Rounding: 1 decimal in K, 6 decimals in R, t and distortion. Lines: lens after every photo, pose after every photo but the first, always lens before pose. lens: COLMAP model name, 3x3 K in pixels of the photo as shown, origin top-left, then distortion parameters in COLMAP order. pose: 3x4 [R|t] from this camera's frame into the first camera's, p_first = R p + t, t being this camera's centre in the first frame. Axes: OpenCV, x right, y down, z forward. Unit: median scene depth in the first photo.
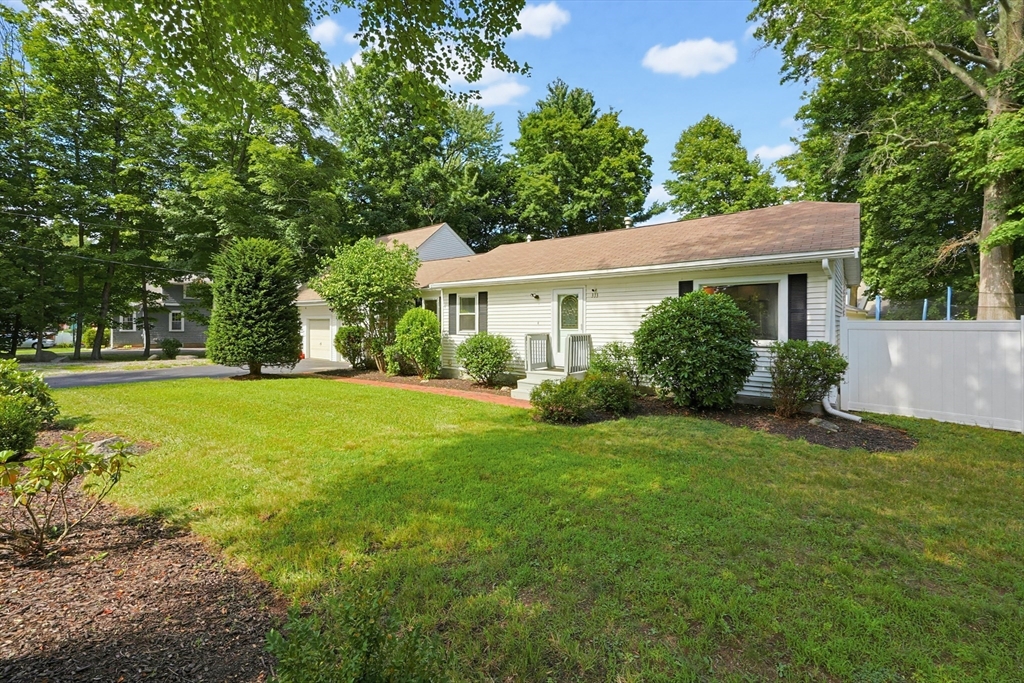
lens RADIAL K [[415.1, 0, 512.2], [0, 415.1, 322.7], [0, 0, 1]] dist [0.000423, 0.000173]
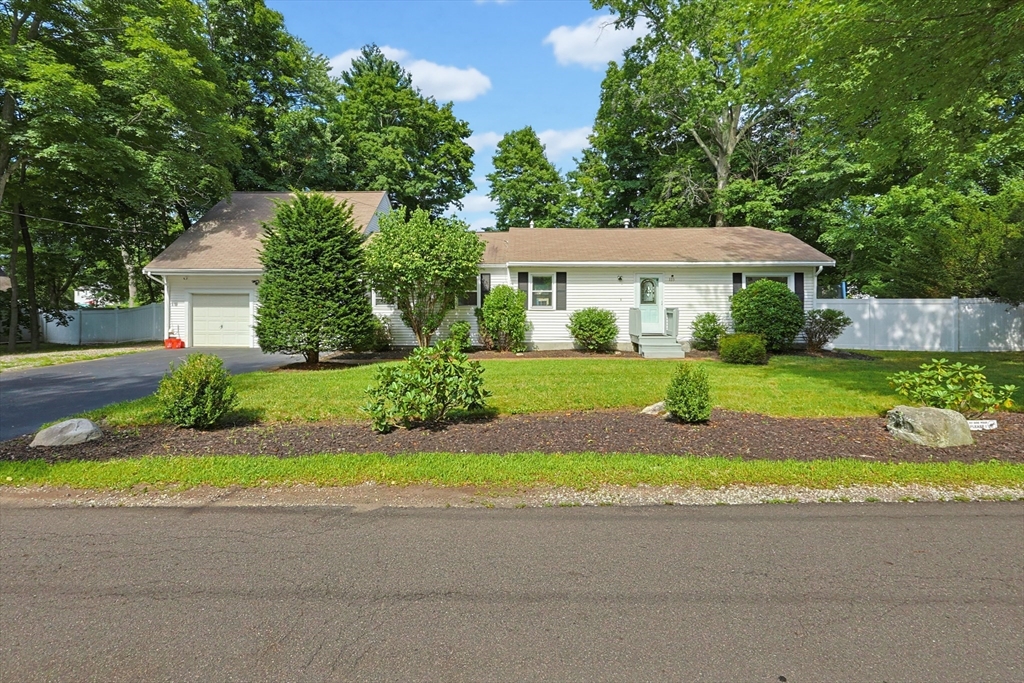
lens RADIAL K [[413.0, 0, 512.0], [0, 413.0, 303.0], [0, 0, 1]] dist [0.001272, 0.000063]
pose [[0.824777, -0.001519, 0.565456, -0.814898], [-0.002590, 0.999976, 0.006464, 0.003440], [-0.565452, -0.006796, 0.824753, 0.139986]]
